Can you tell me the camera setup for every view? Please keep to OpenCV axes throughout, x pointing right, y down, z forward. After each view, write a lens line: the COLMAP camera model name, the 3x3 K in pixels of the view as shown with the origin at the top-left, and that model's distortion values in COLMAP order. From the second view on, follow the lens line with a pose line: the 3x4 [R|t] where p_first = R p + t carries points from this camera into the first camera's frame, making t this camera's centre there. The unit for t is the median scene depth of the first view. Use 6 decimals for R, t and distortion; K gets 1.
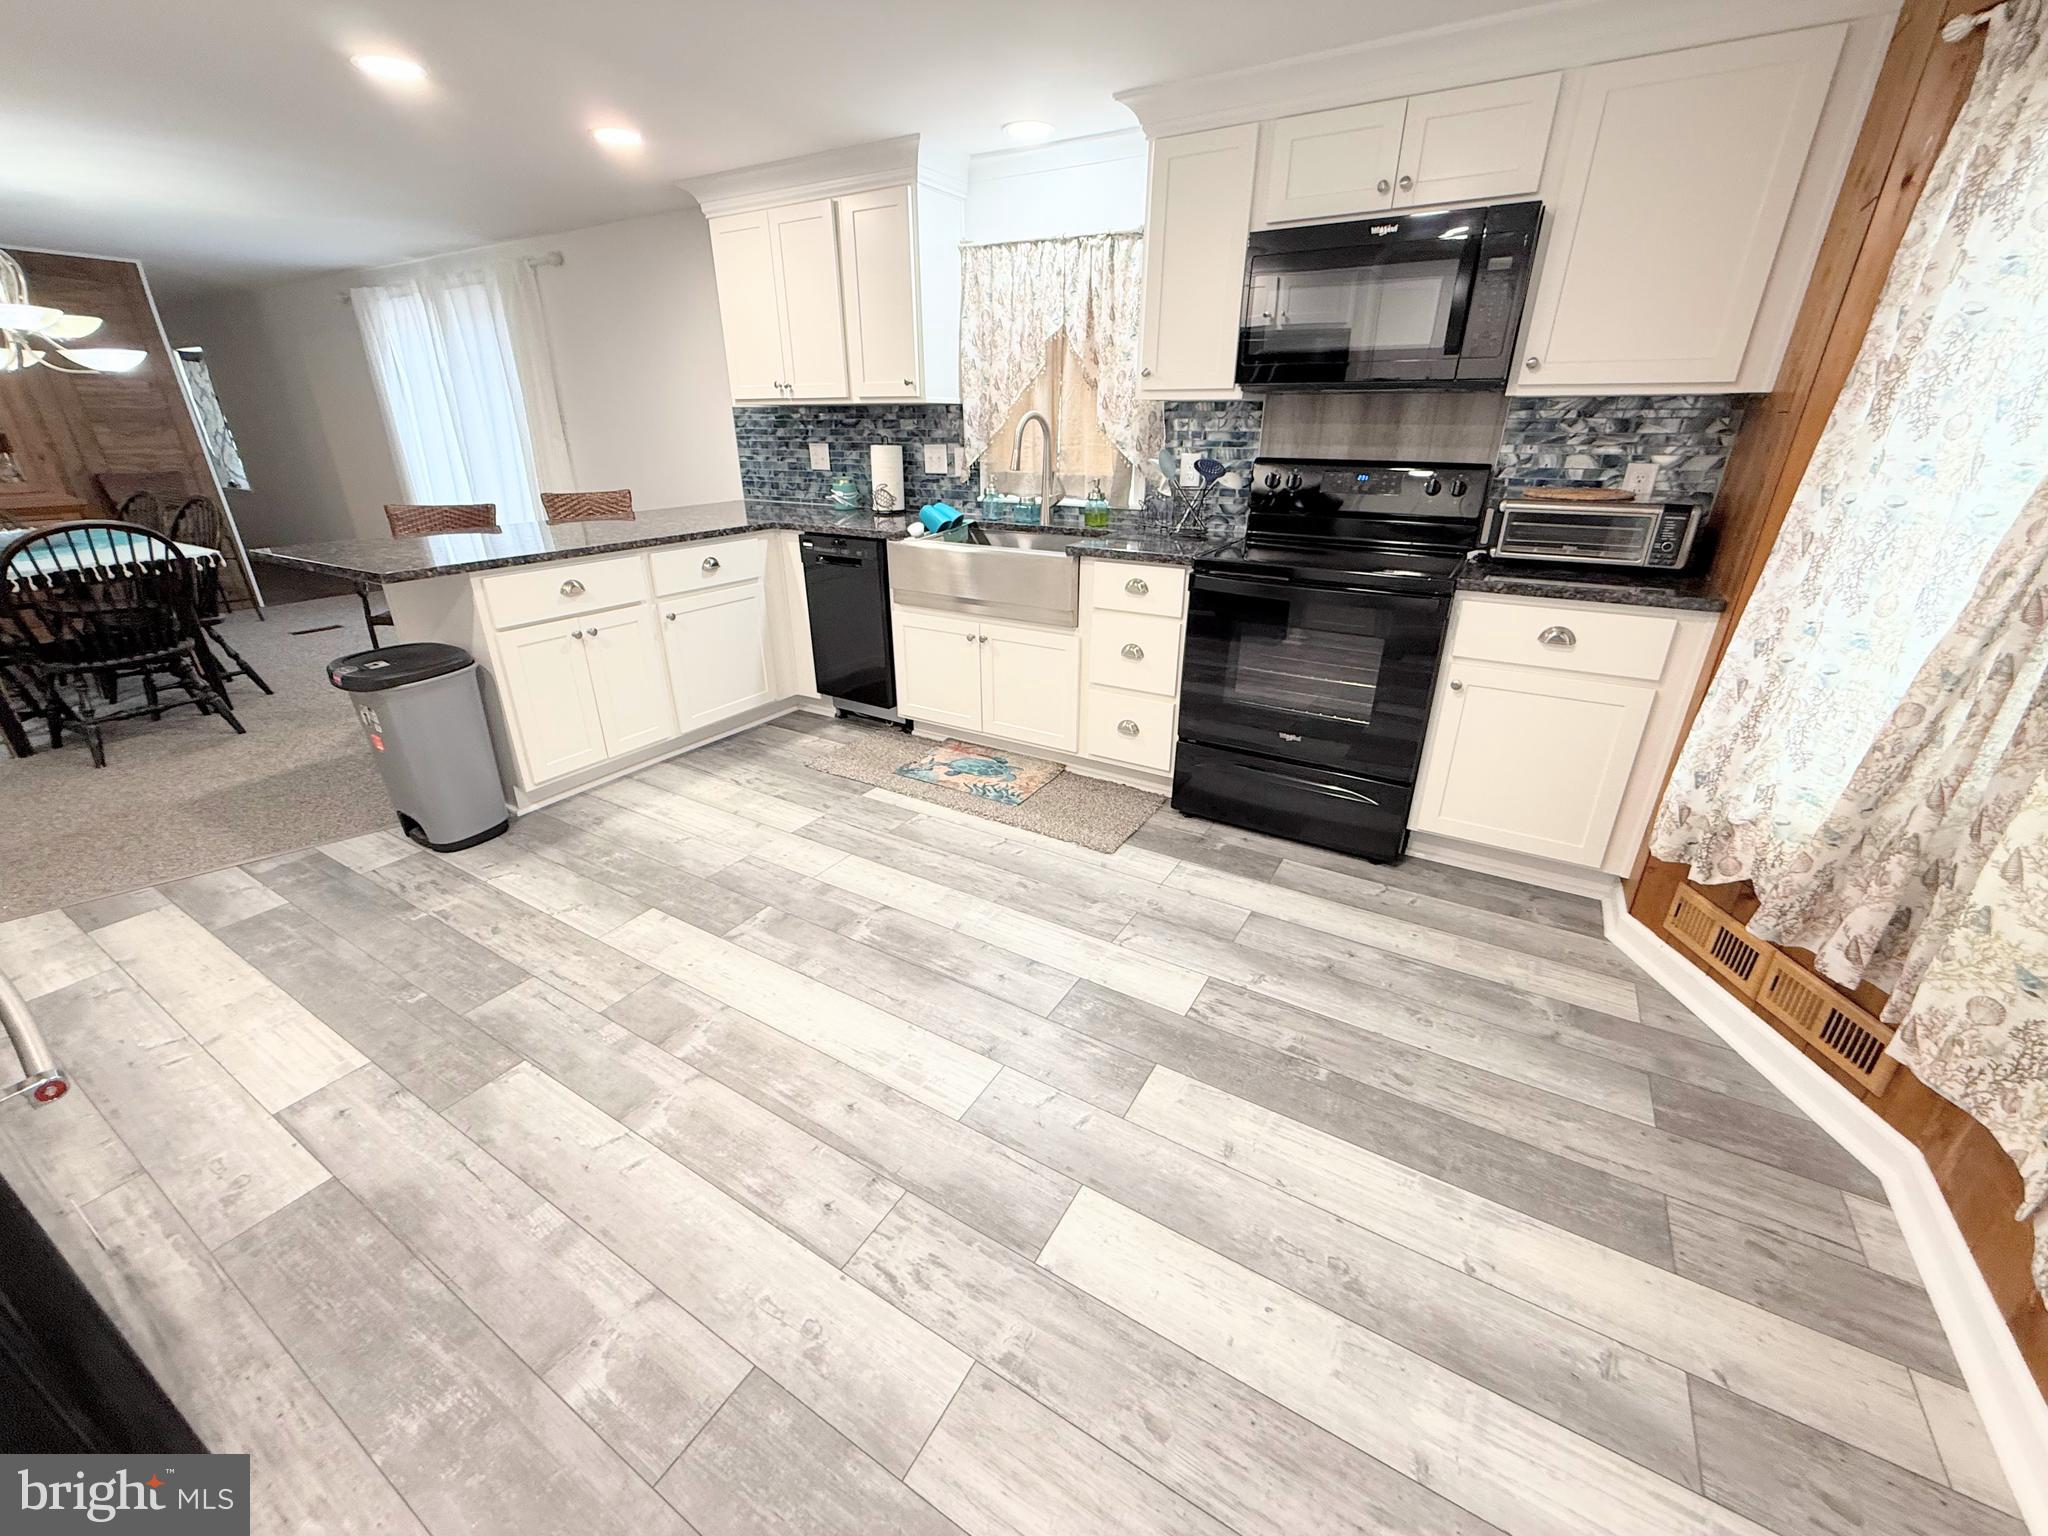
lens RADIAL K [[816.2, 0, 1021.3], [0, 816.2, 767.4], [0, 0, 1]] dist [0.001549, -0.000583]
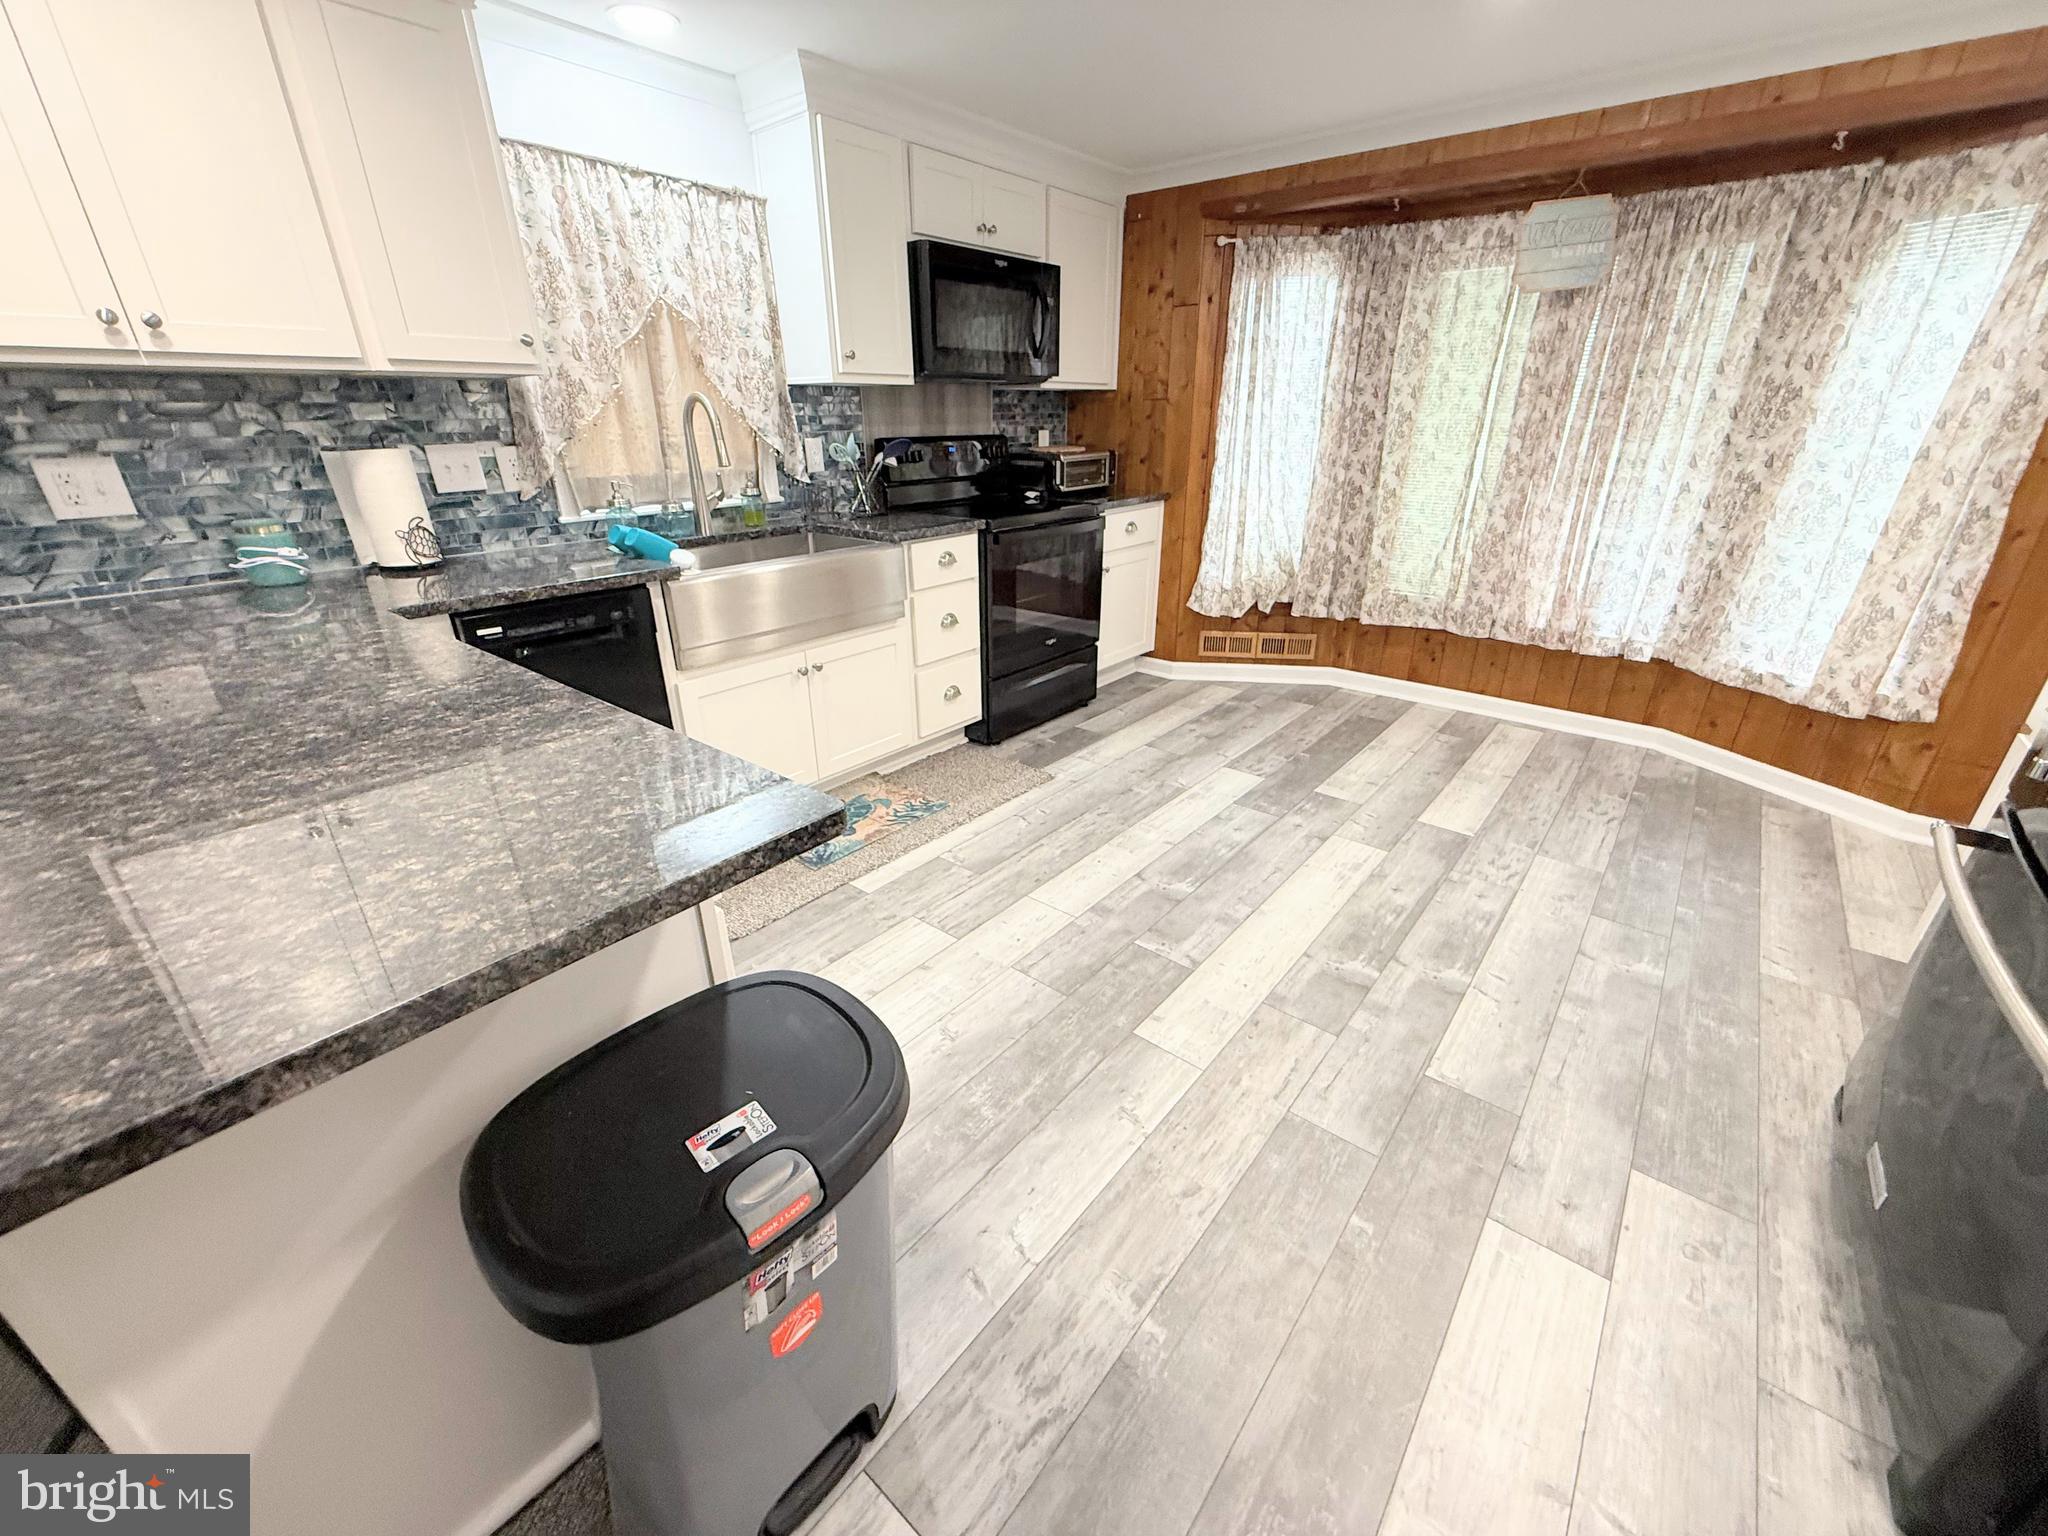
lens RADIAL K [[816.2, 0, 1016.0], [0, 816.2, 766.9], [0, 0, 1]] dist [0.001549, -0.000583]
pose [[0.153438, -0.396109, 0.905292, -1.004233], [0.393743, 0.864779, 0.311647, -0.308573], [-0.906324, 0.308634, 0.288655, 0.754427]]
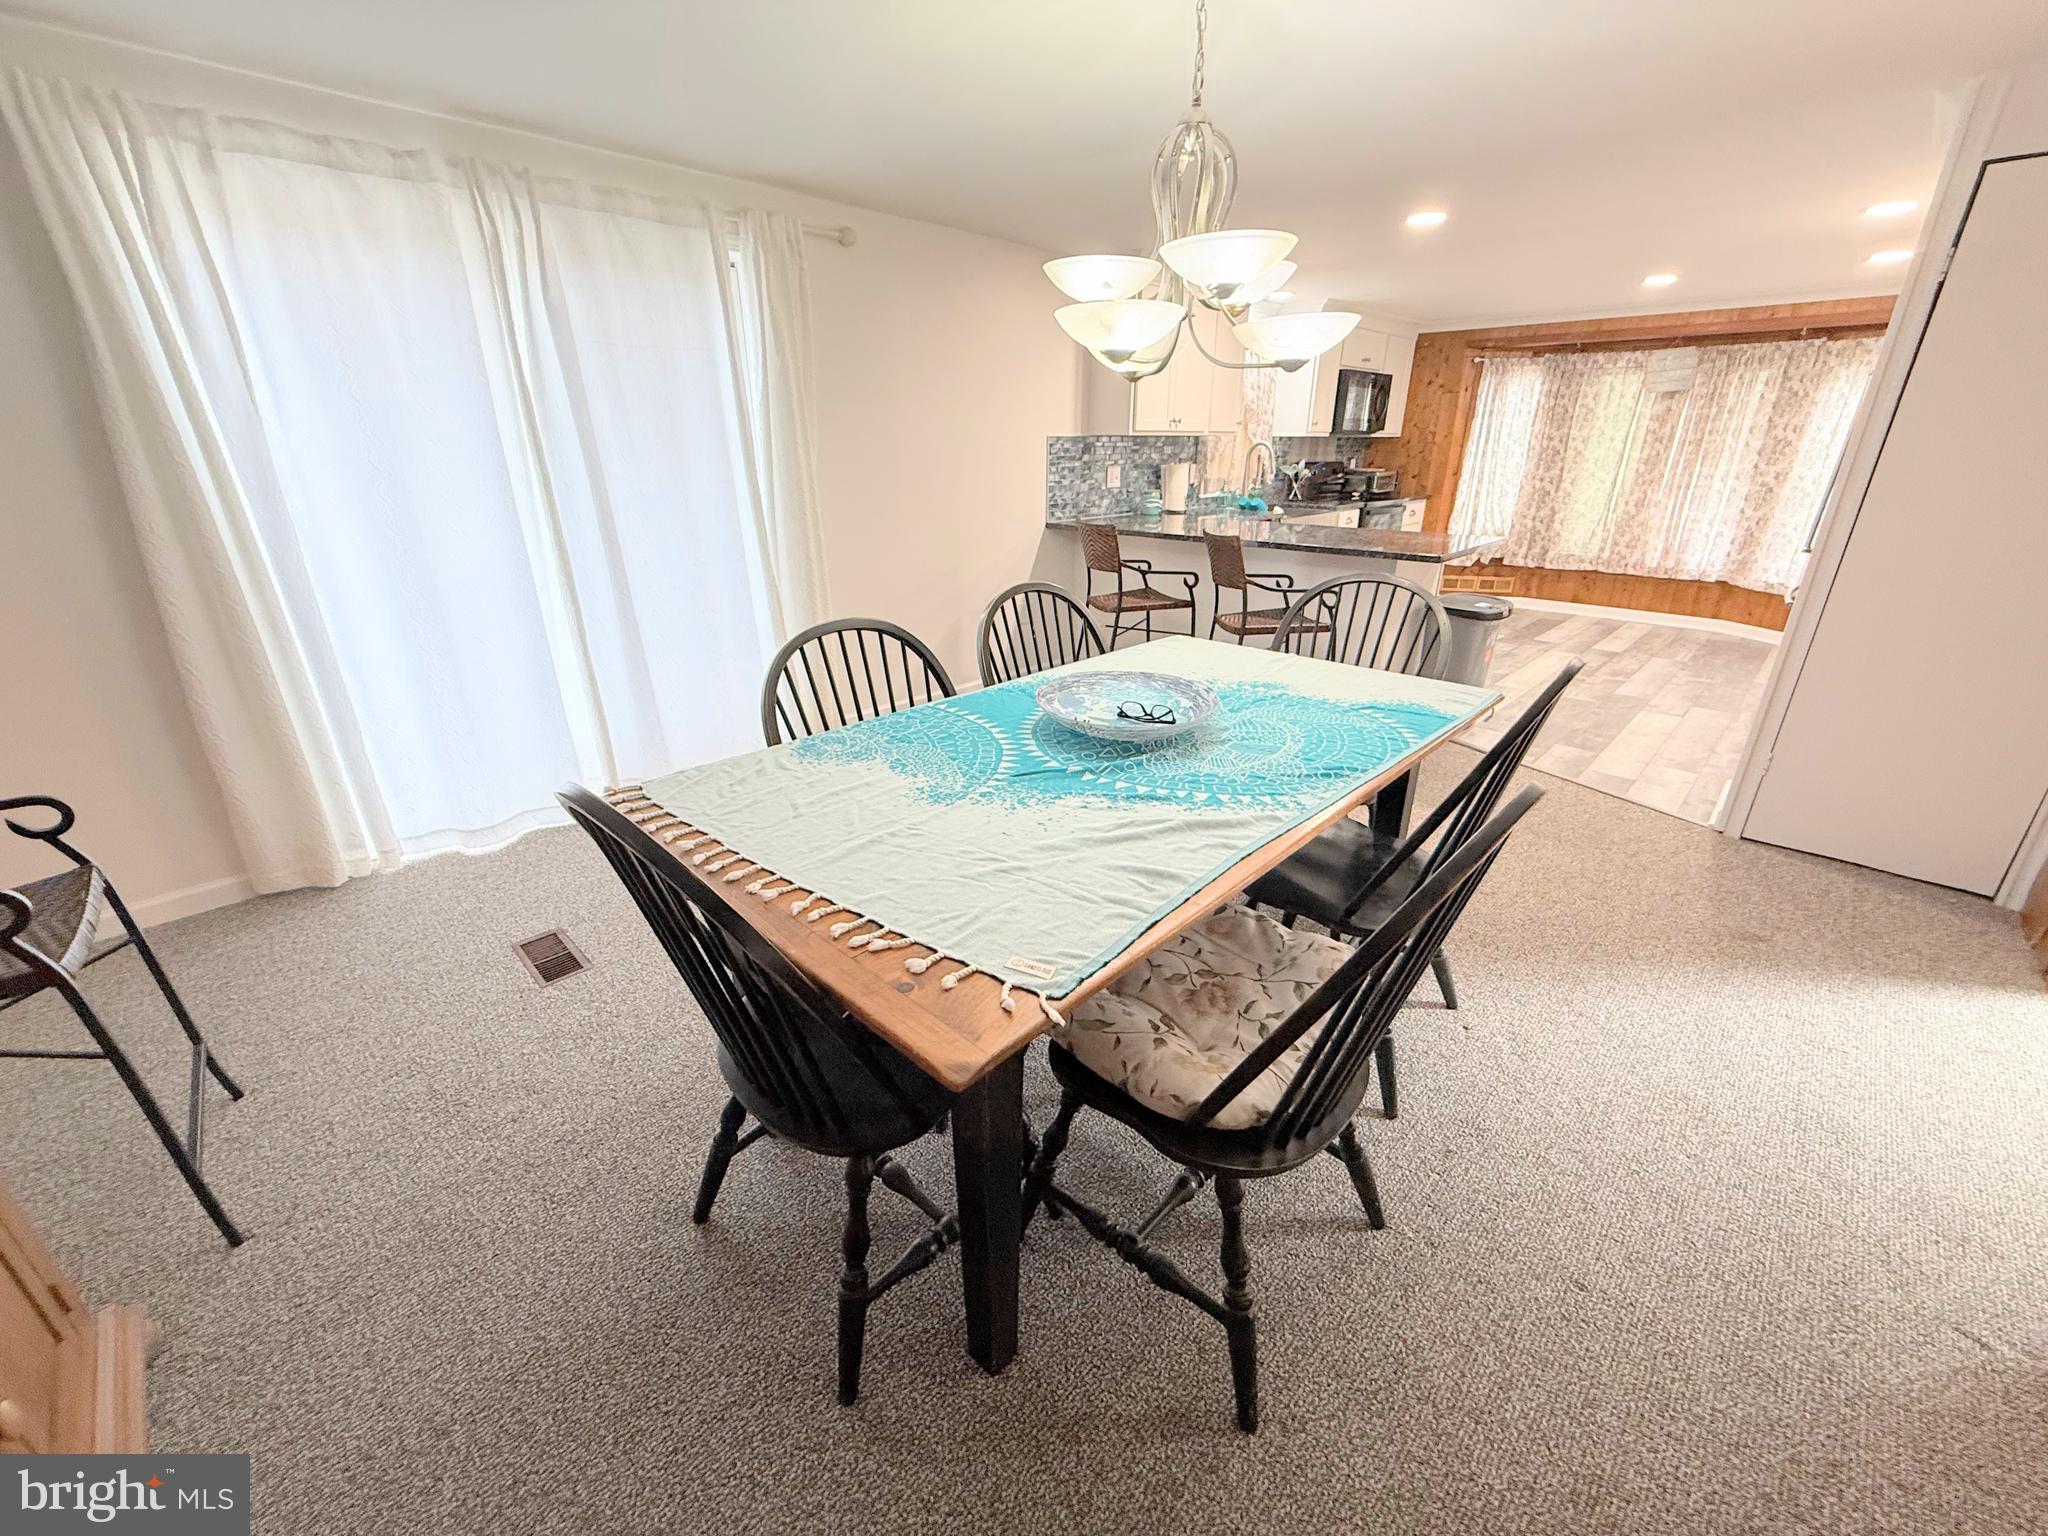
lens RADIAL K [[816.2, 0, 1016.8], [0, 816.2, 766.6], [0, 0, 1]] dist [0.001549, -0.000583]
pose [[0.235110, -0.359828, 0.902910, -2.484958], [0.383392, 0.887961, 0.254039, -0.581336], [-0.893160, 0.286441, 0.346724, 1.334240]]
